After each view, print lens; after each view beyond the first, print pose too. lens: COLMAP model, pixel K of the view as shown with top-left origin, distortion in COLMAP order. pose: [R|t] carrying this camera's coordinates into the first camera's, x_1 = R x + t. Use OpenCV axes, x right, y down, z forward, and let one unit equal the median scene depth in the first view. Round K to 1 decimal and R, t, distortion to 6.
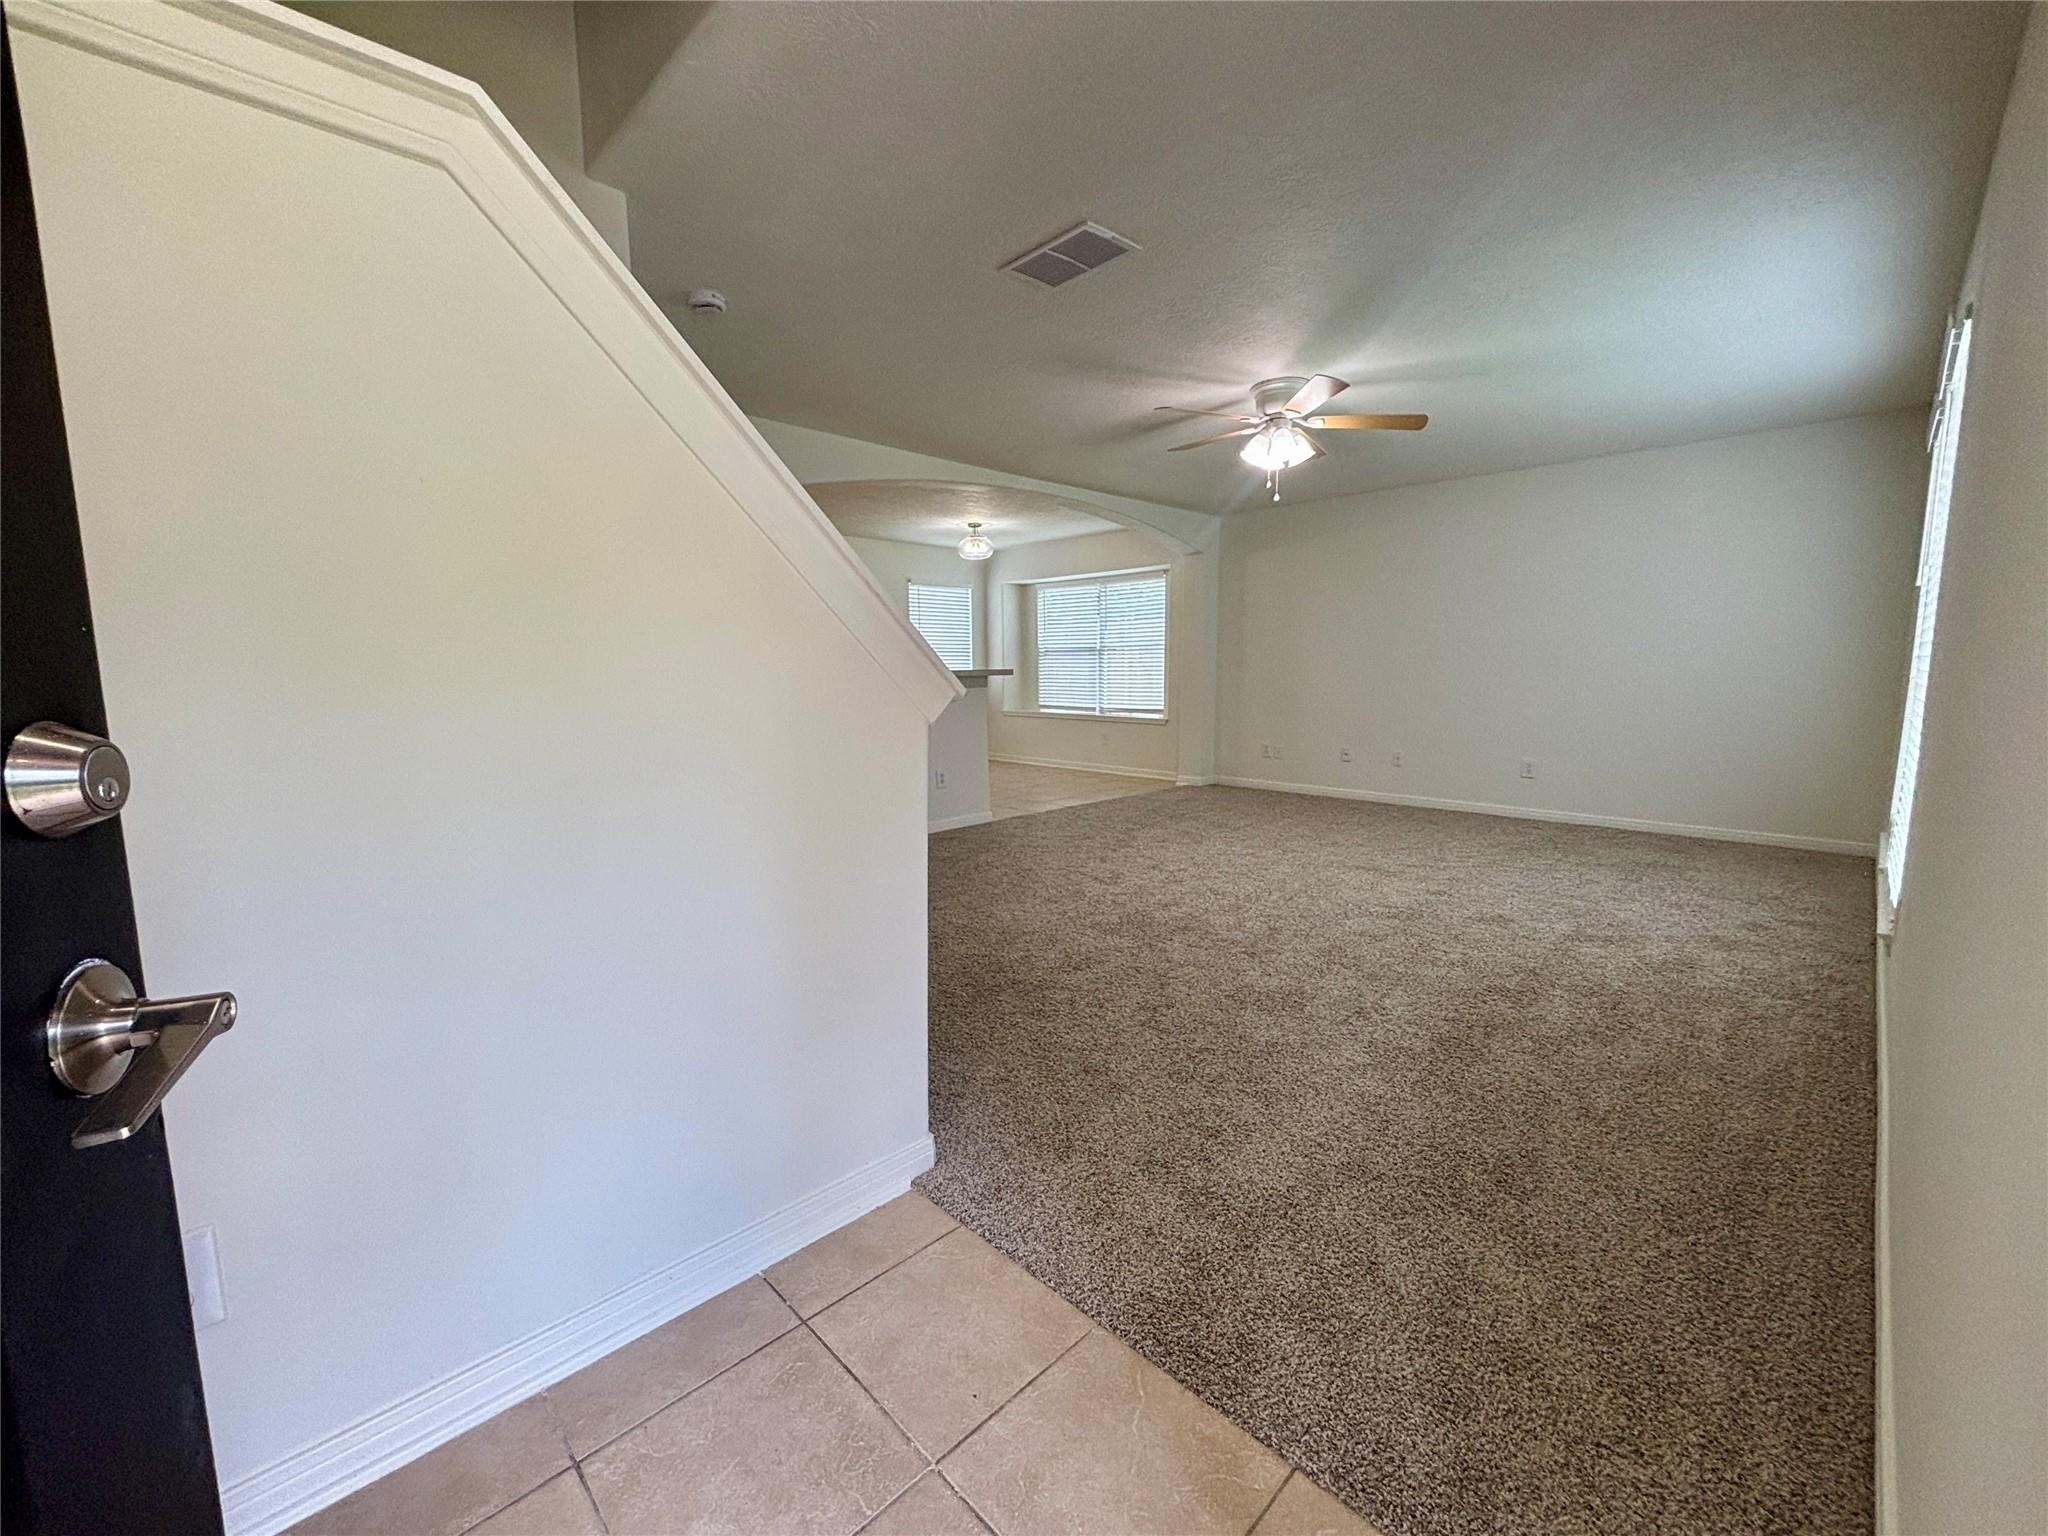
lens RADIAL K [[816.2, 0, 1007.2], [0, 816.2, 771.0], [0, 0, 1]] dist [-0.035016, -0.000122]
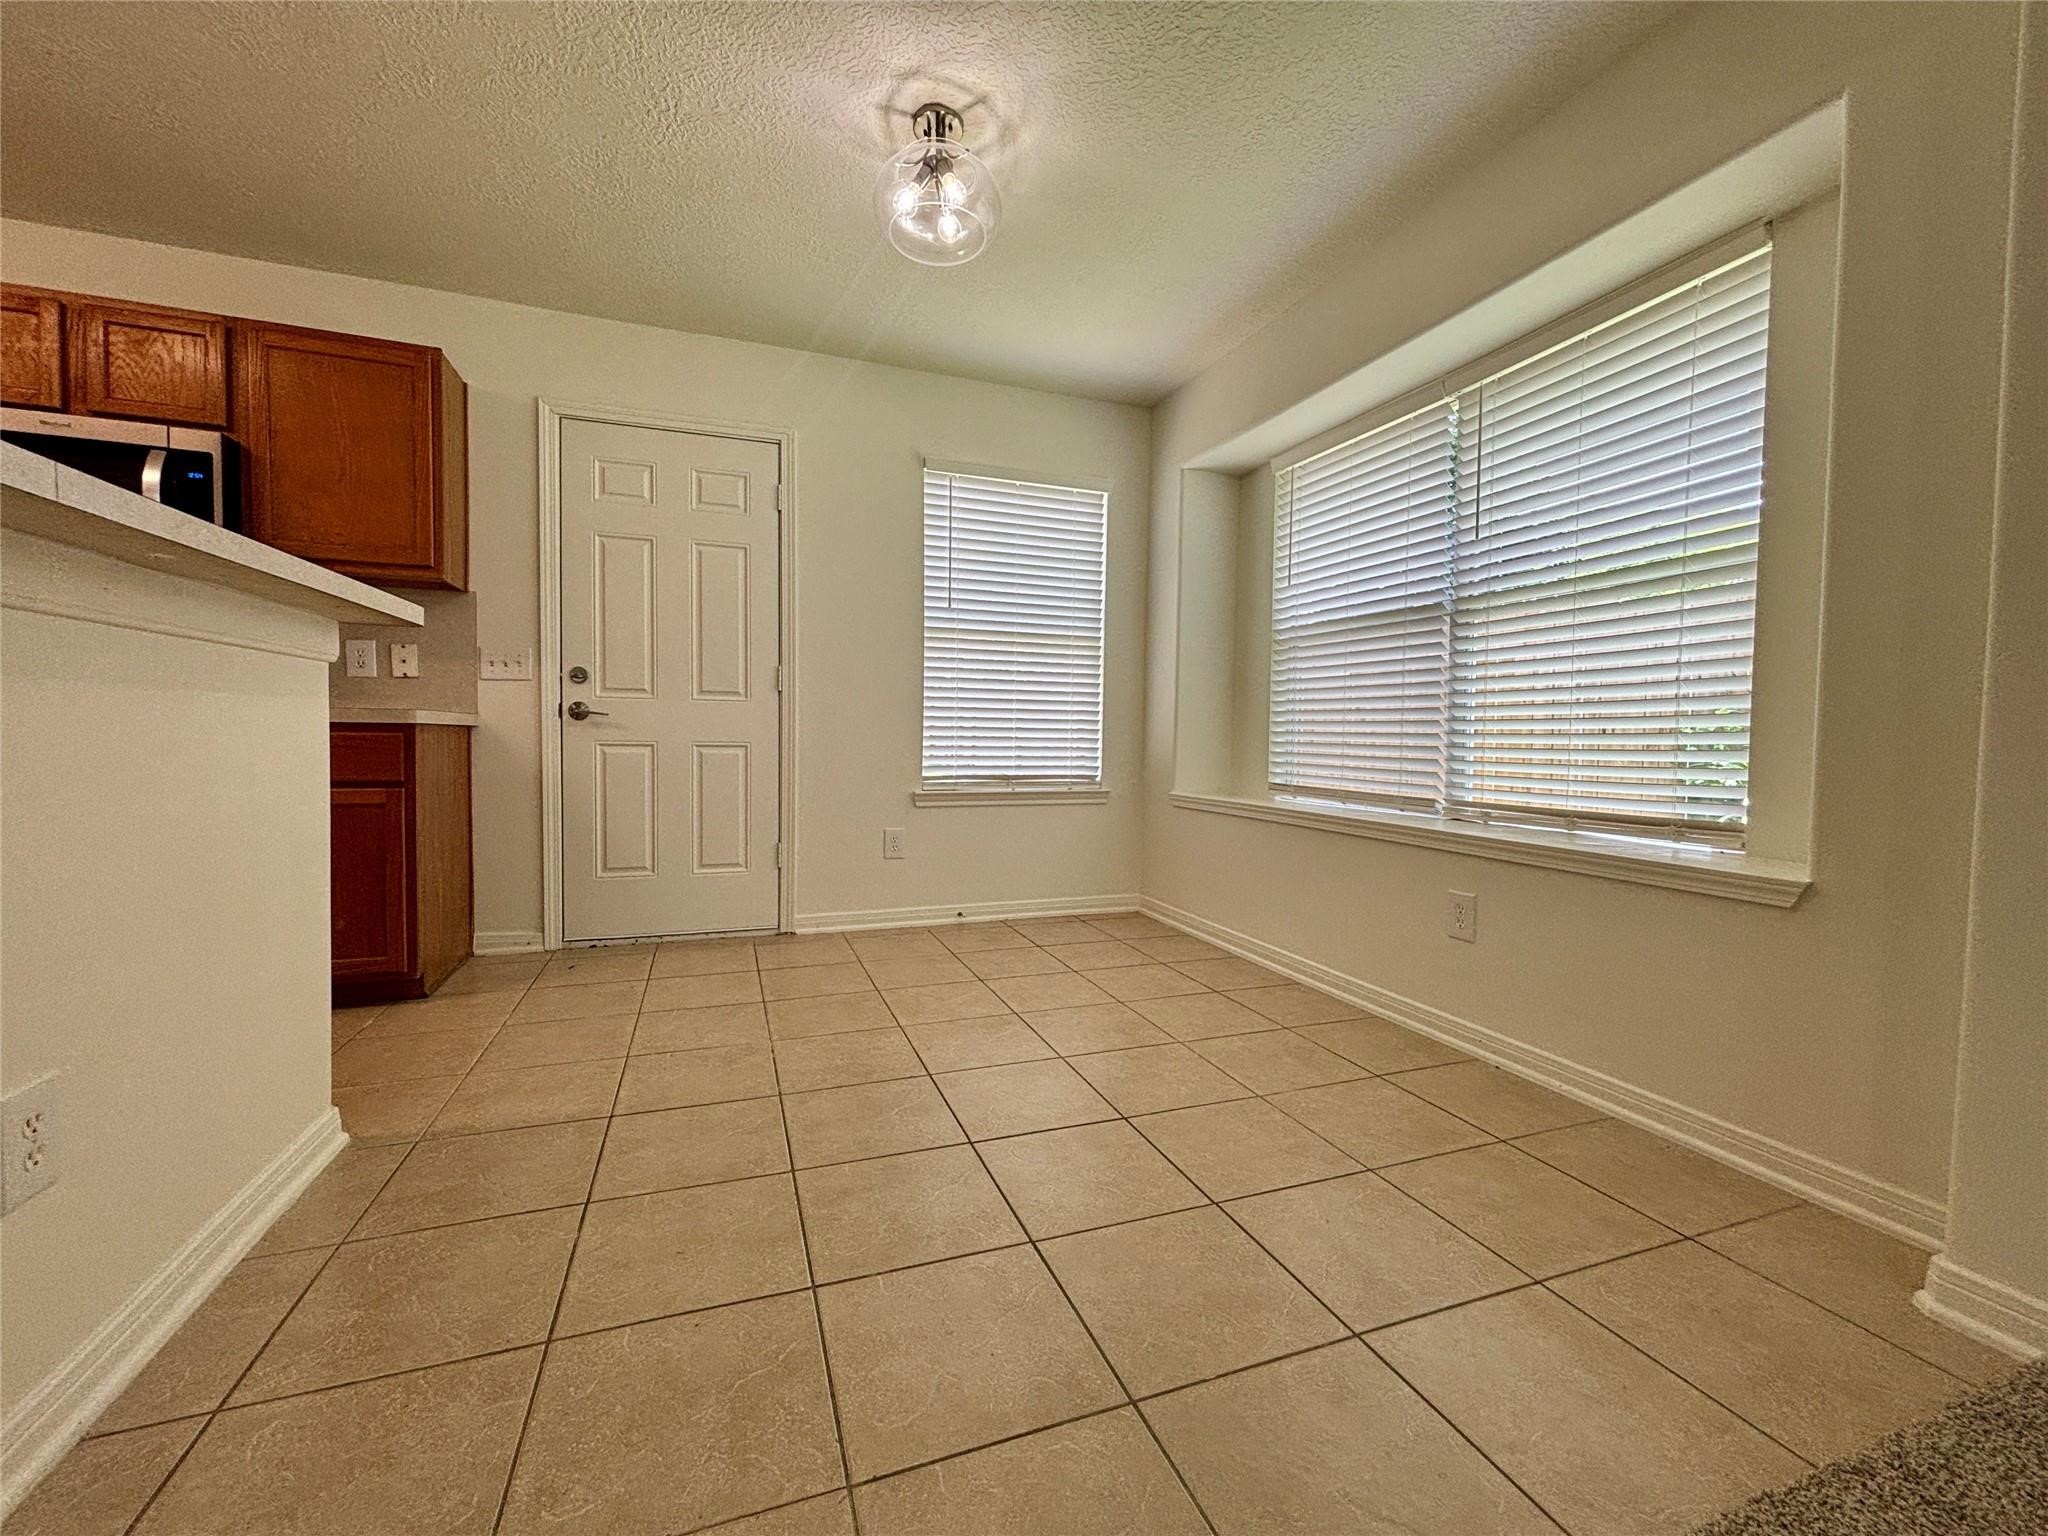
lens RADIAL K [[825.6, 0, 1020.8], [0, 825.6, 763.9], [0, 0, 1]] dist [0.002006, -0.000292]
pose [[0.918836, 0.034645, -0.393116, 0.206926], [-0.071338, 0.994310, -0.079110, -0.133713], [0.388138, 0.100733, 0.916079, 1.552816]]
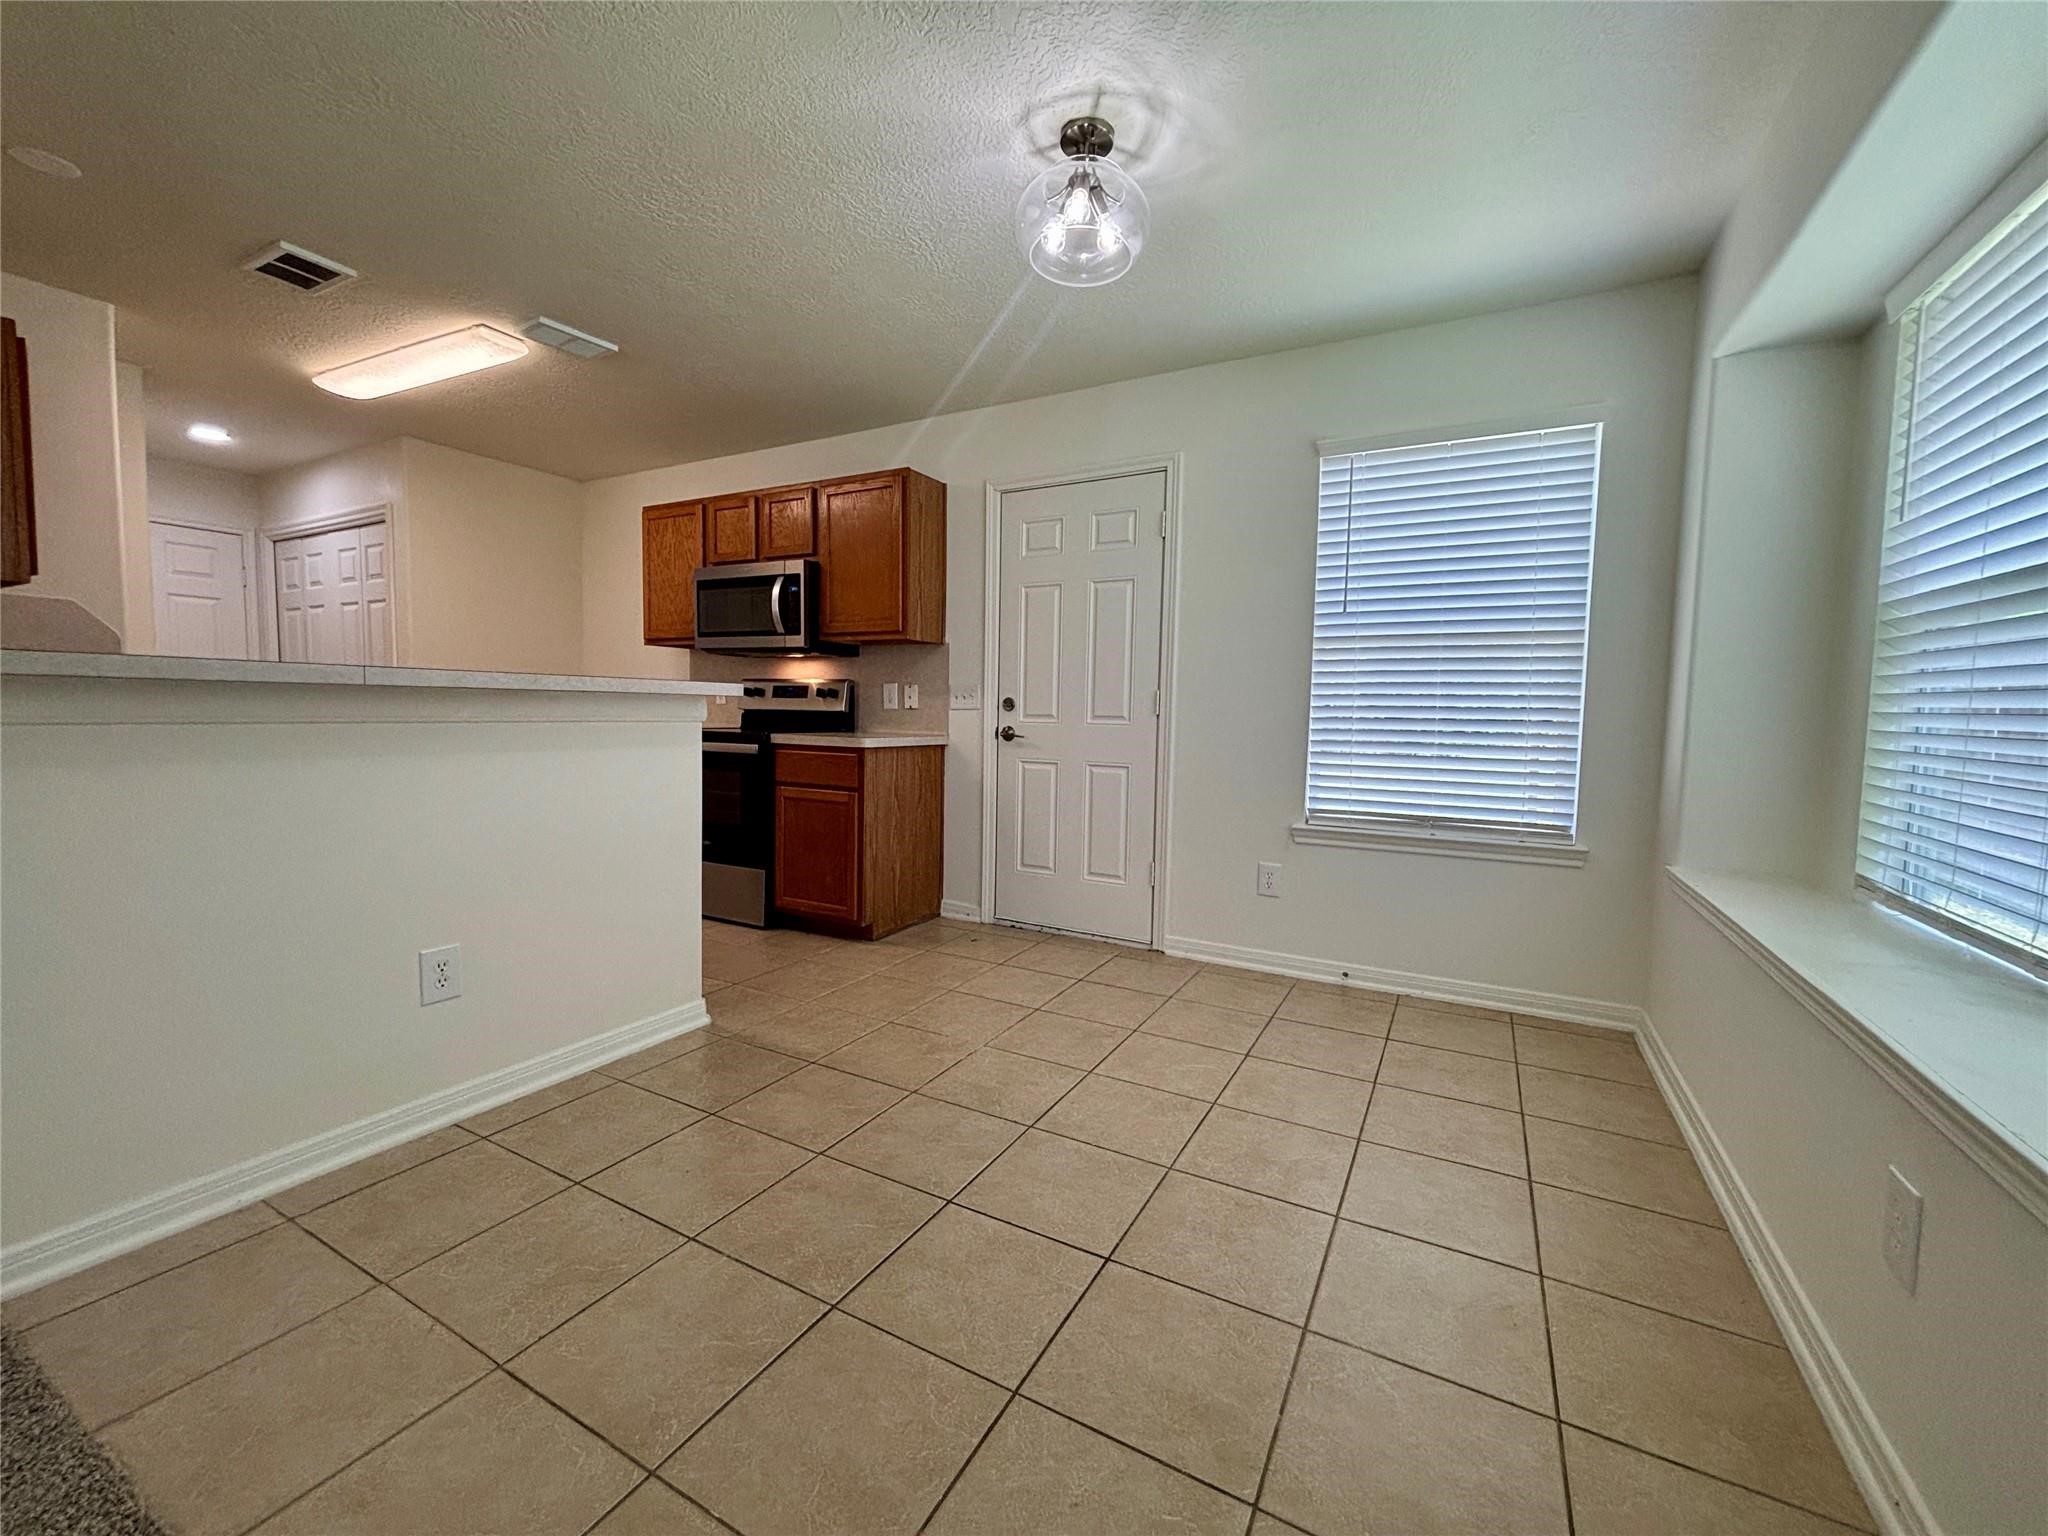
lens RADIAL K [[819.2, 0, 1013.0], [0, 819.2, 767.7], [0, 0, 1]] dist [0.003219, -0.000115]
pose [[0.306102, 0.079916, -0.948639, 0.434080], [-0.141202, 0.989260, 0.037775, -0.220319], [0.941469, 0.122387, 0.314098, 1.840544]]
